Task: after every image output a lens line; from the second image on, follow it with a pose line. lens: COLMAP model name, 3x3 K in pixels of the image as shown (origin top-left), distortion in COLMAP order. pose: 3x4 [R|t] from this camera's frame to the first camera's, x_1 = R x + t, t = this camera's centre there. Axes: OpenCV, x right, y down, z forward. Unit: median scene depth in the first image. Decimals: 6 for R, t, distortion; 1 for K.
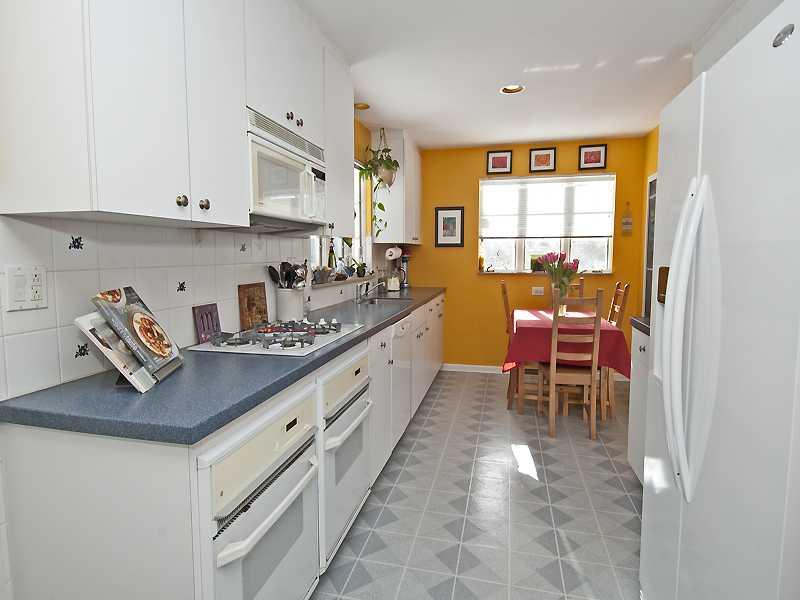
lens RADIAL K [[451.8, 0, 400.5], [0, 451.8, 290.2], [0, 0, 1]] dist [0.023446, 0.000119]
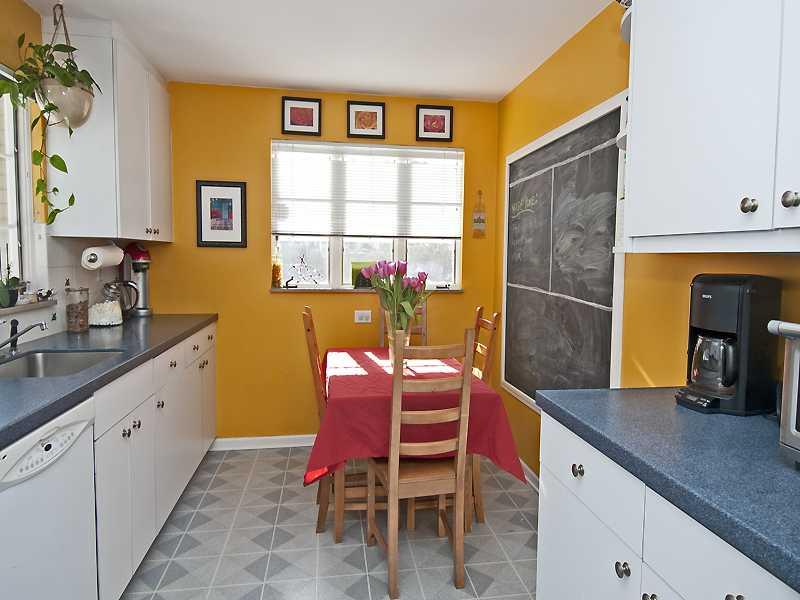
lens RADIAL K [[451.8, 0, 400.5], [0, 451.8, 290.2], [0, 0, 1]] dist [0.023446, 0.000119]
pose [[0.925050, -0.014271, 0.379578, 0.104717], [0.013897, 0.999896, 0.003725, -0.039534], [-0.379592, 0.001829, 0.925152, 0.370521]]
